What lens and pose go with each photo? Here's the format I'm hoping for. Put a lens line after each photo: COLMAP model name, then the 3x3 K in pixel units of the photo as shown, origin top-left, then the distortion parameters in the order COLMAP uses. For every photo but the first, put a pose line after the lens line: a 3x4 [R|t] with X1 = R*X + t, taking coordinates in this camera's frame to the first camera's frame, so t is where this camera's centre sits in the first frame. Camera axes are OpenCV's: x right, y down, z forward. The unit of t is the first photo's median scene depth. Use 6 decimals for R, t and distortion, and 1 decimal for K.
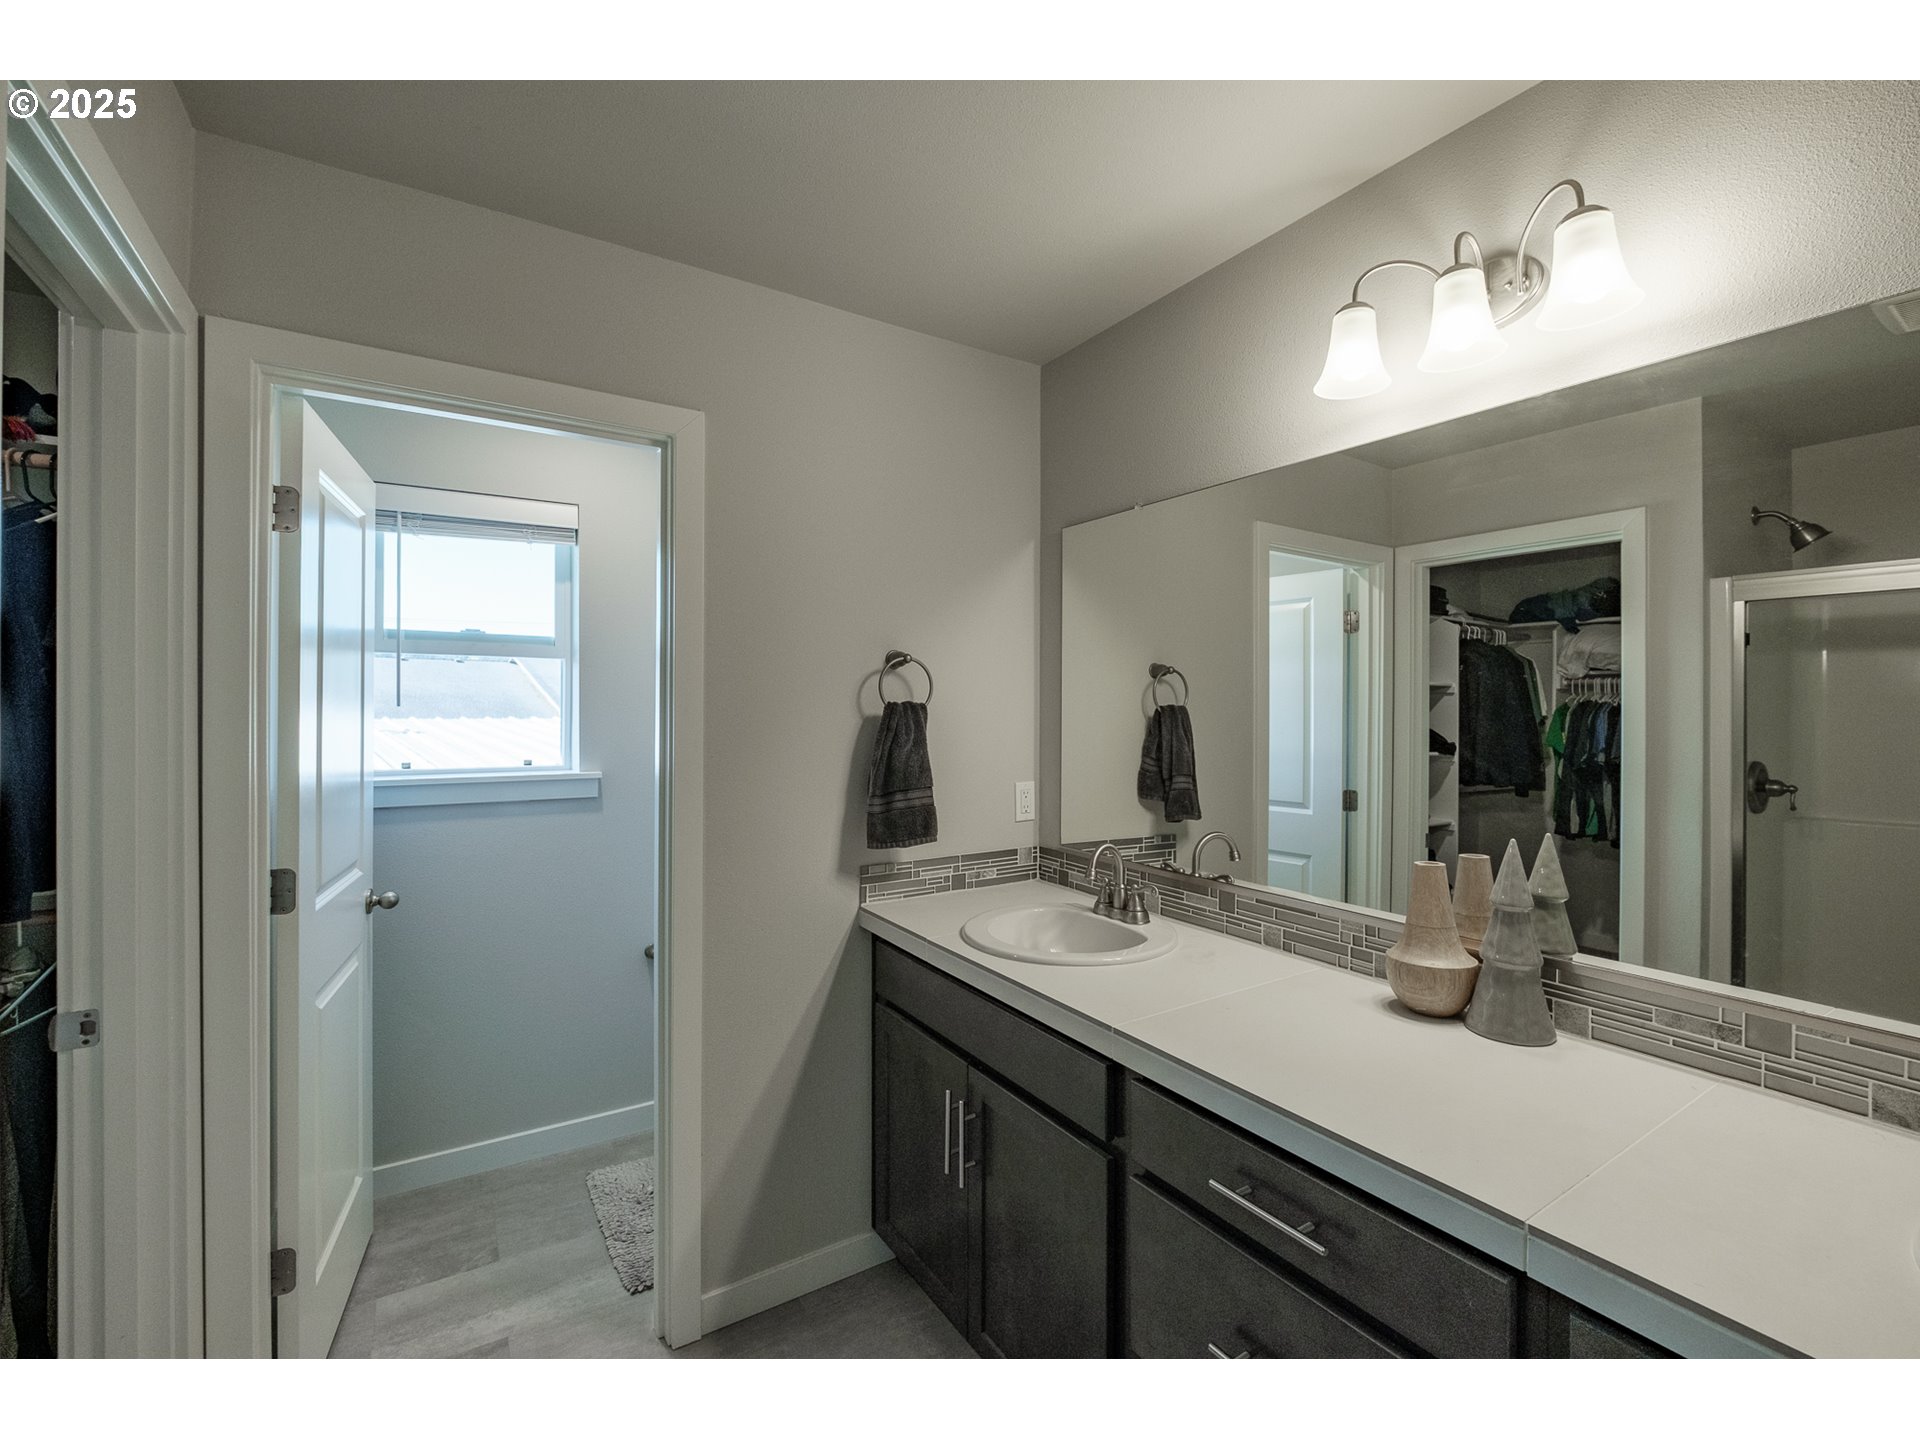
lens RADIAL K [[827.1, 0, 975.0], [0, 827.1, 714.2], [0, 0, 1]] dist [-0.000109, -0.000101]
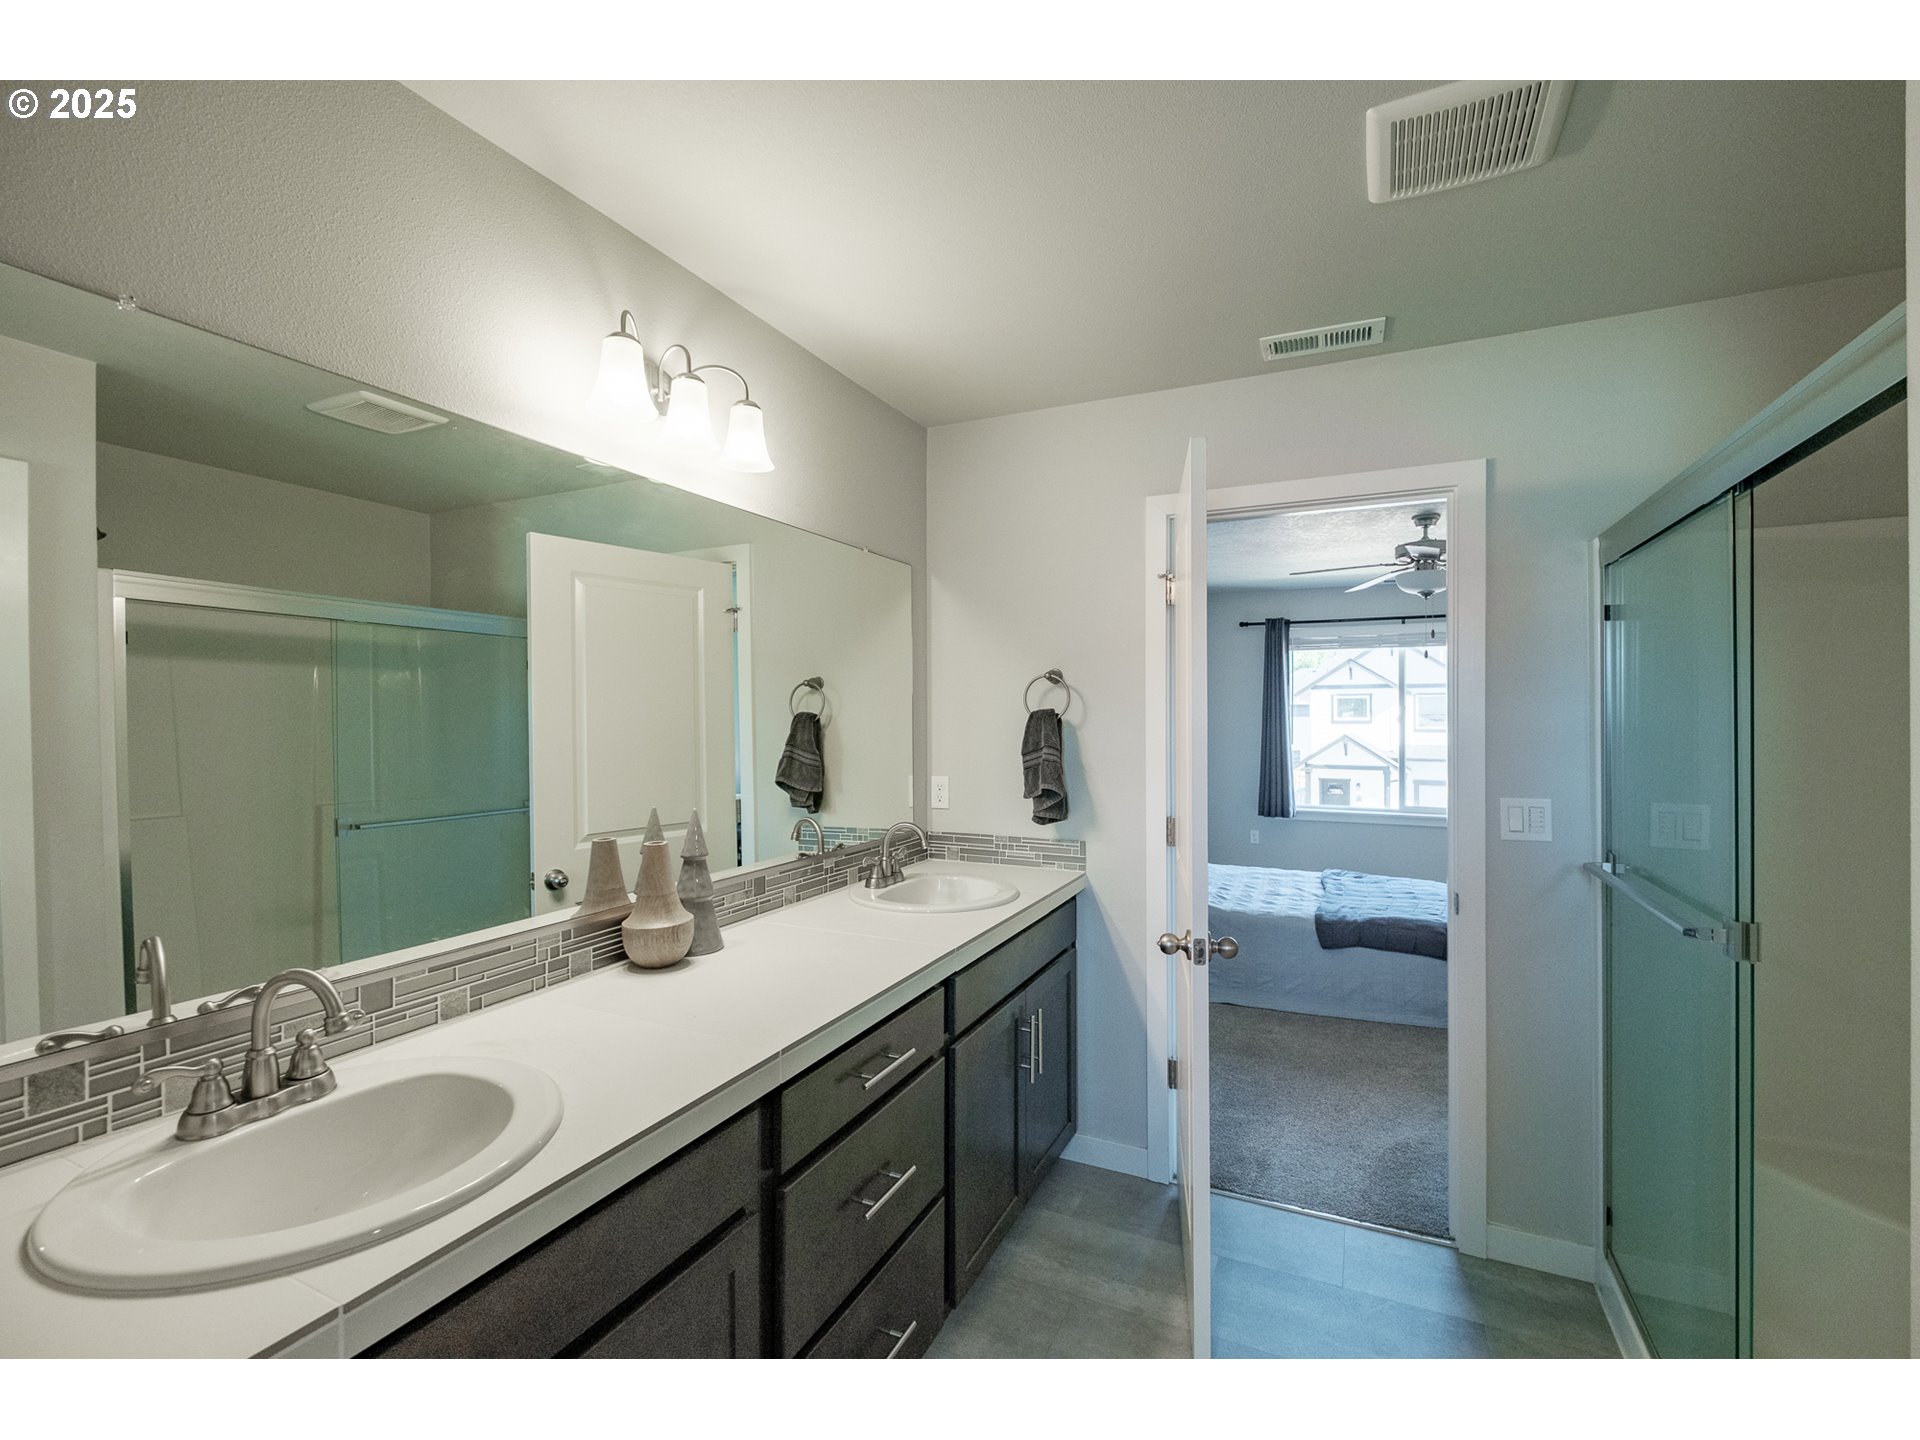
lens RADIAL K [[827.1, 0, 975.0], [0, 827.1, 714.2], [0, 0, 1]] dist [-0.000109, -0.000101]
pose [[-0.541313, -0.002254, 0.840818, -0.910348], [0.000972, 0.999994, 0.003307, -0.012706], [-0.840820, 0.002607, -0.541308, 1.606442]]
